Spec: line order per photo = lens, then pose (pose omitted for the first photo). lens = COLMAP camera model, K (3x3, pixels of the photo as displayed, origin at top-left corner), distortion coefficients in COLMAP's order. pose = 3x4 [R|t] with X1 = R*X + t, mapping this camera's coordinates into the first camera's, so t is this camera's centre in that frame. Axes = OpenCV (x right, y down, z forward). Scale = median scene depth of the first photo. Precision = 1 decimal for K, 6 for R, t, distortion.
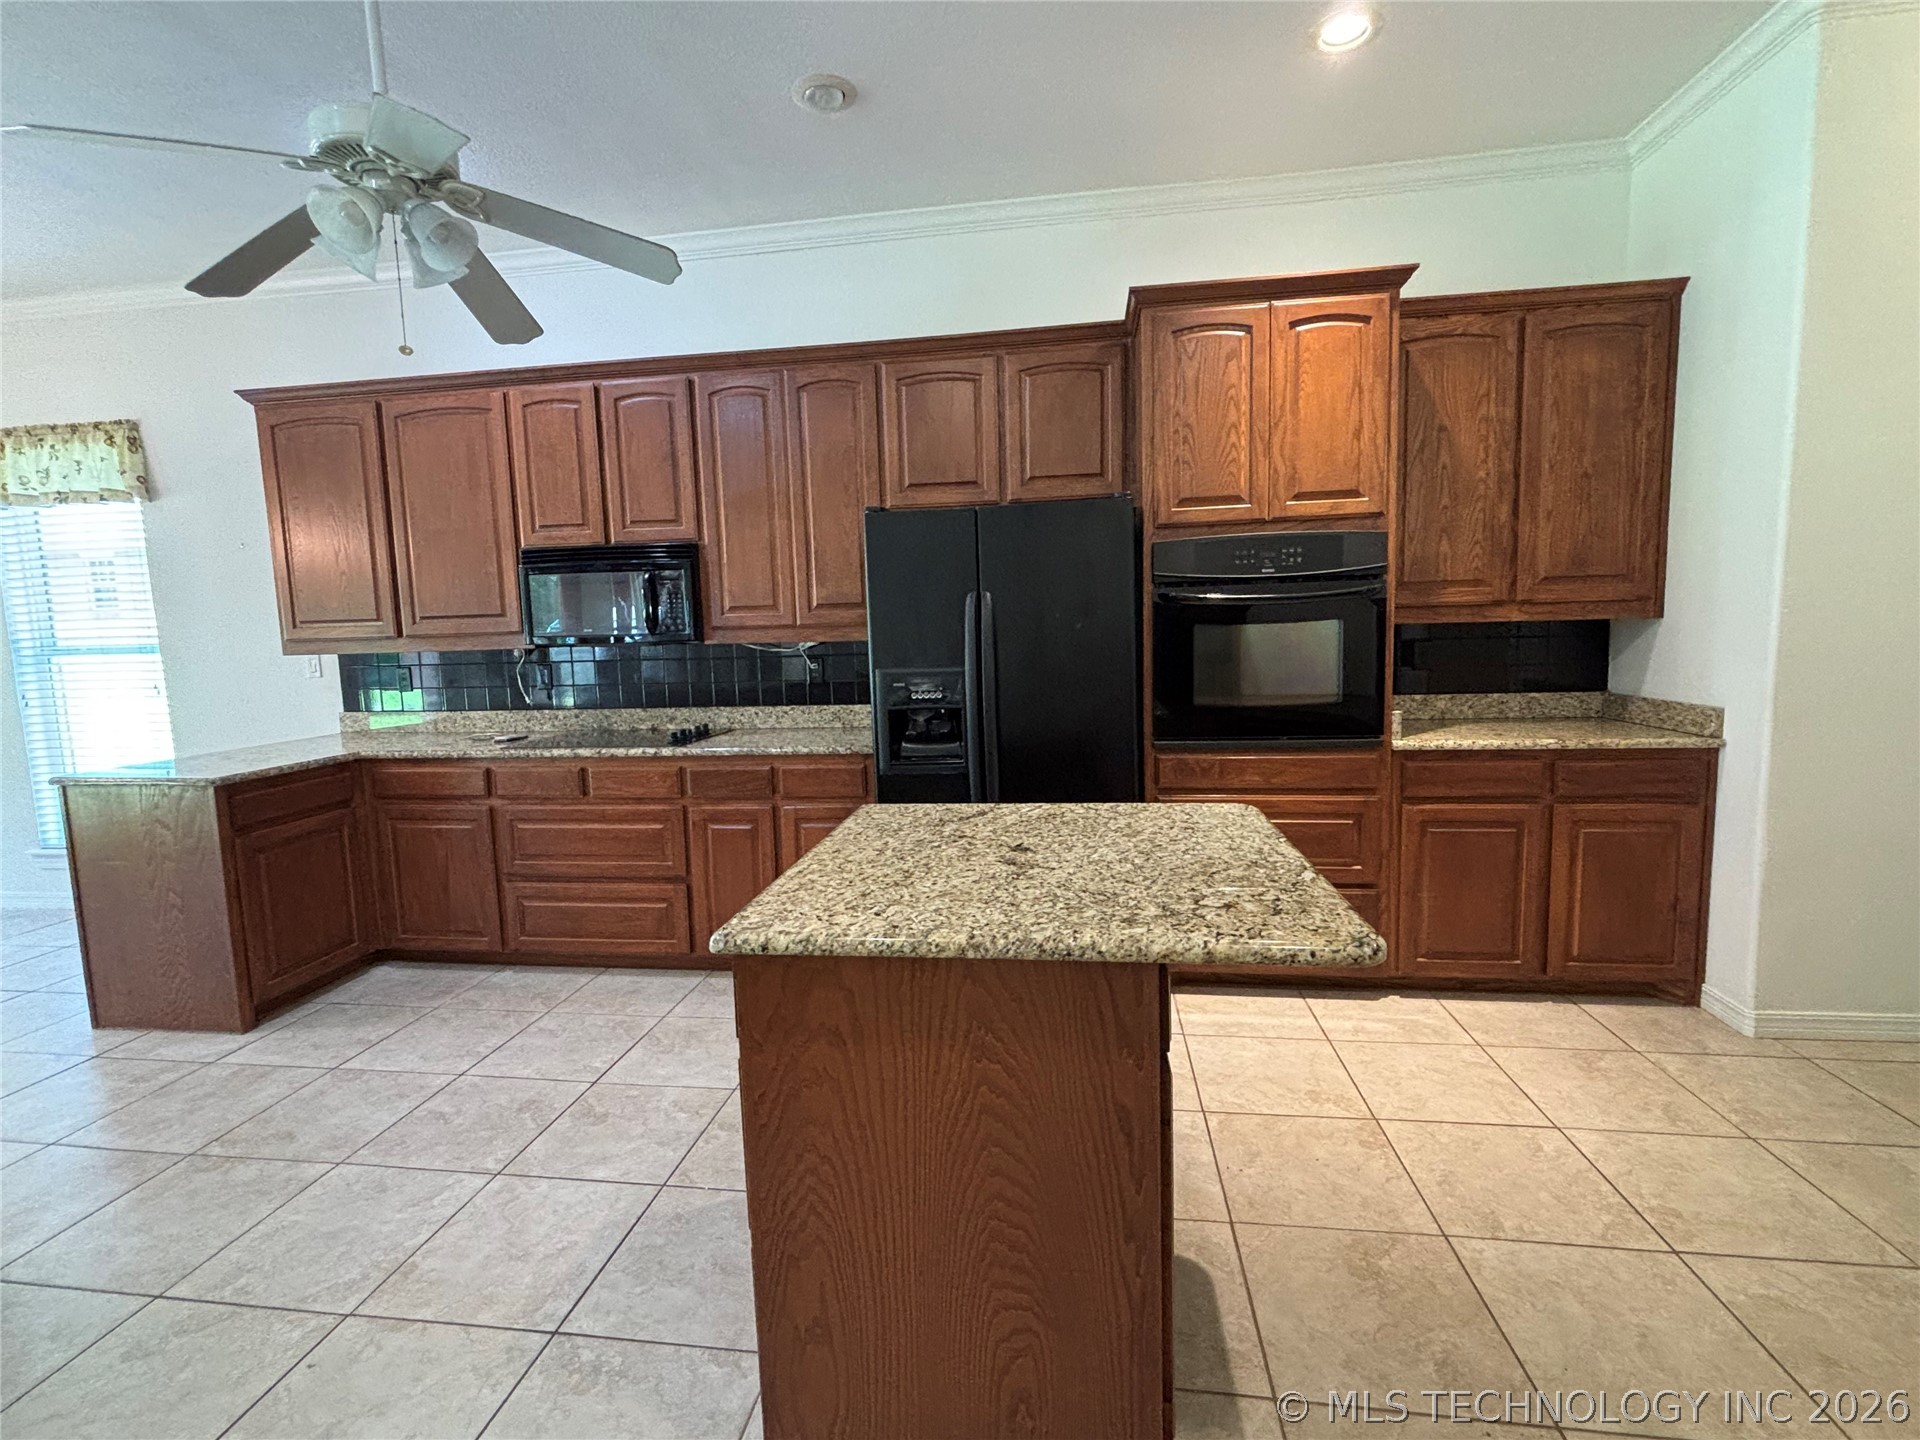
lens RADIAL K [[852.9, 0, 958.0], [0, 852.9, 711.6], [0, 0, 1]] dist [-0.003050, -0.000428]
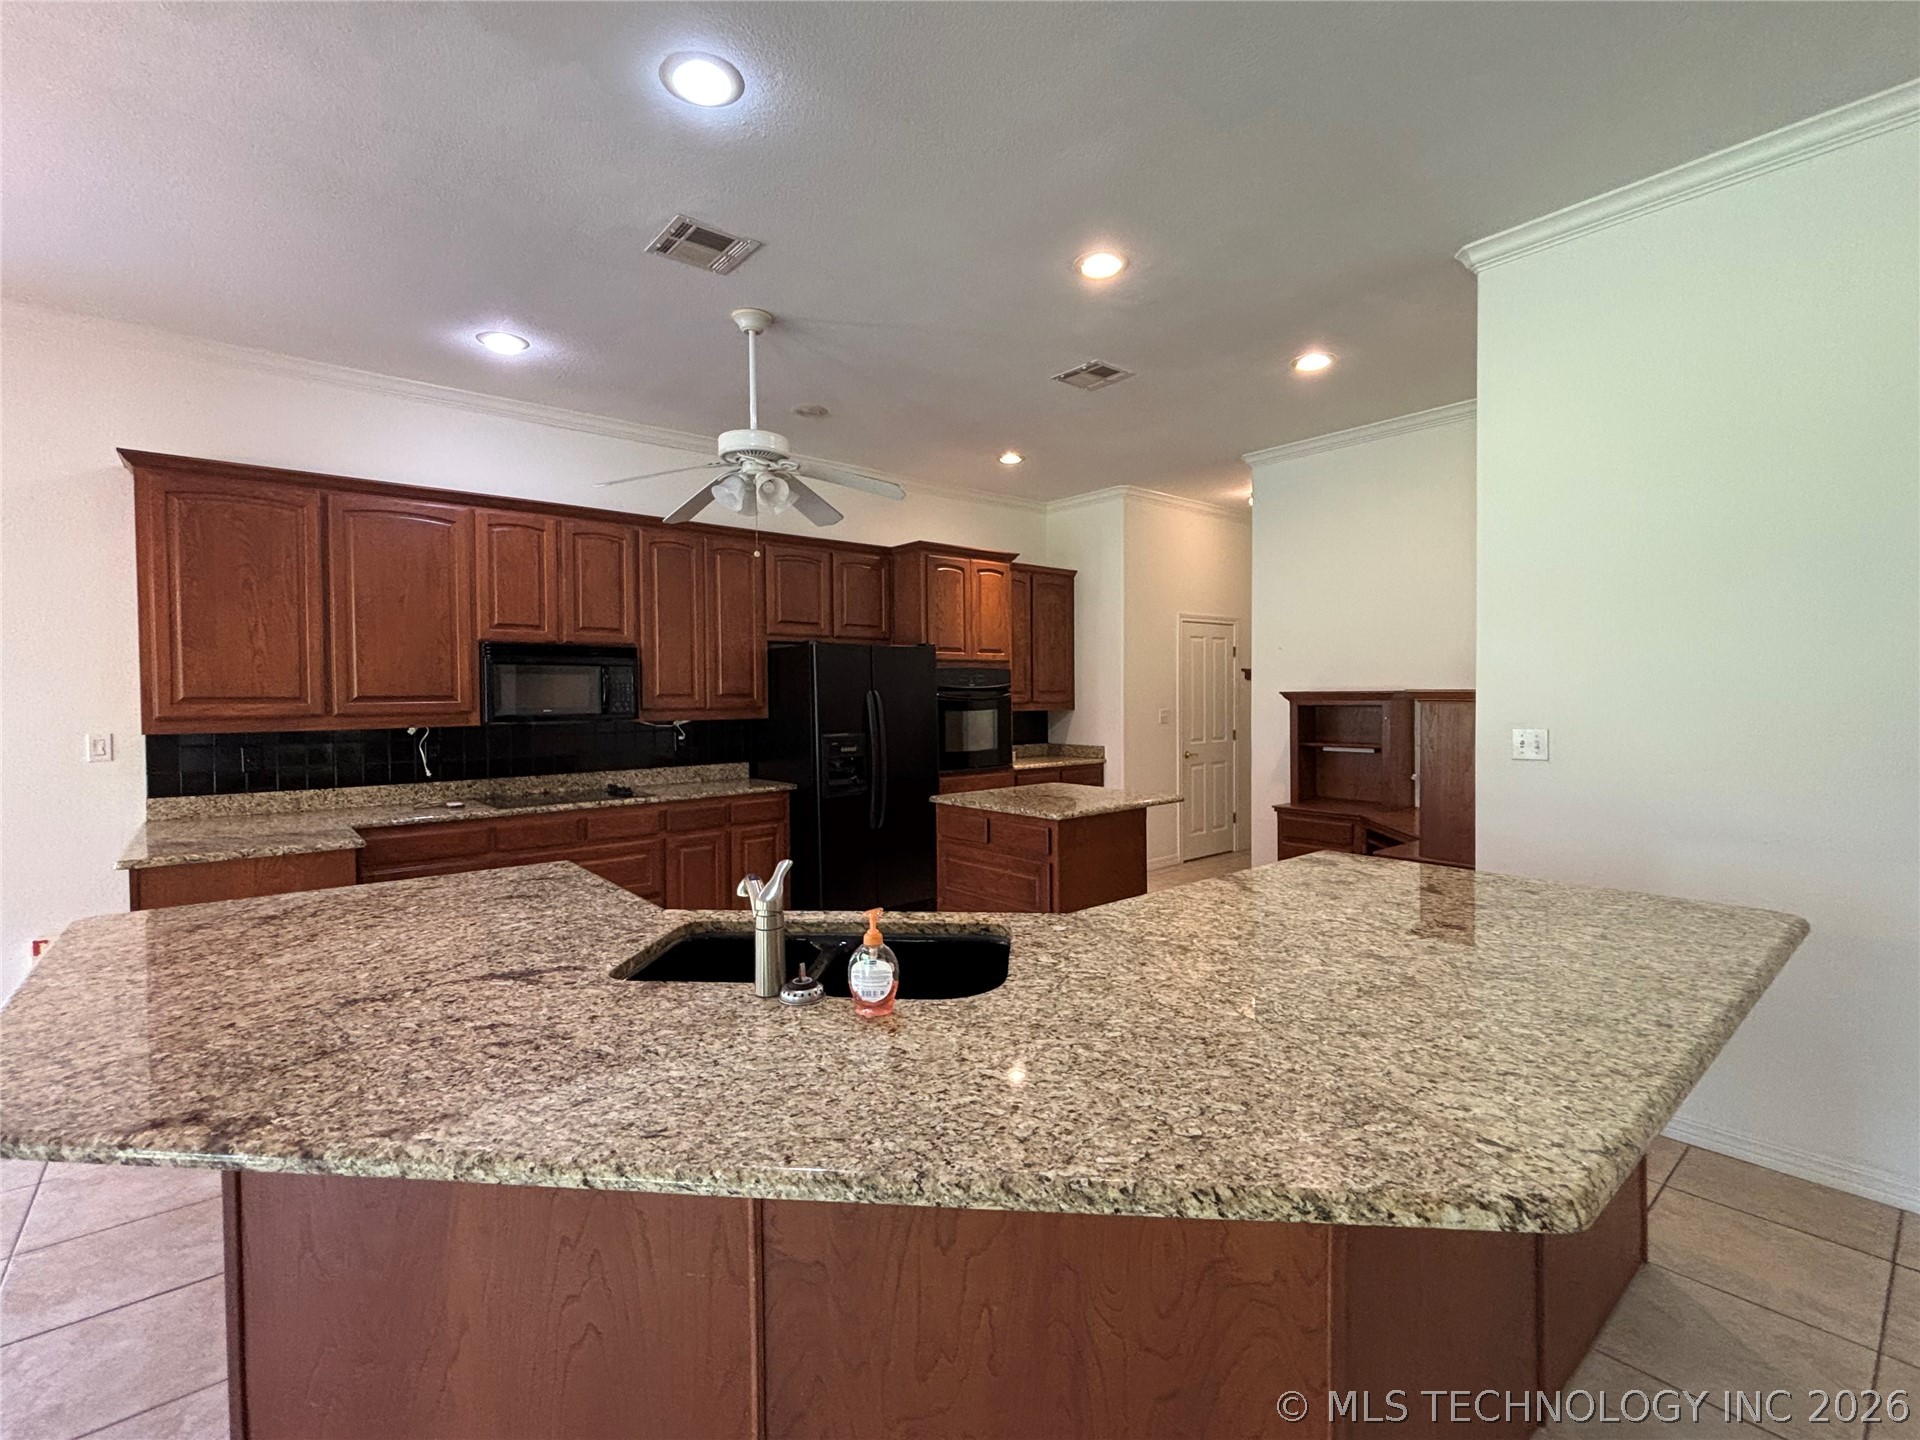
lens RADIAL K [[852.9, 0, 959.5], [0, 852.9, 714.5], [0, 0, 1]] dist [-0.003050, -0.000428]
pose [[0.663251, 0.006313, 0.748371, -1.042700], [0.064601, 0.995749, -0.065654, 0.032843], [-0.745604, 0.091891, 0.660023, -0.284487]]
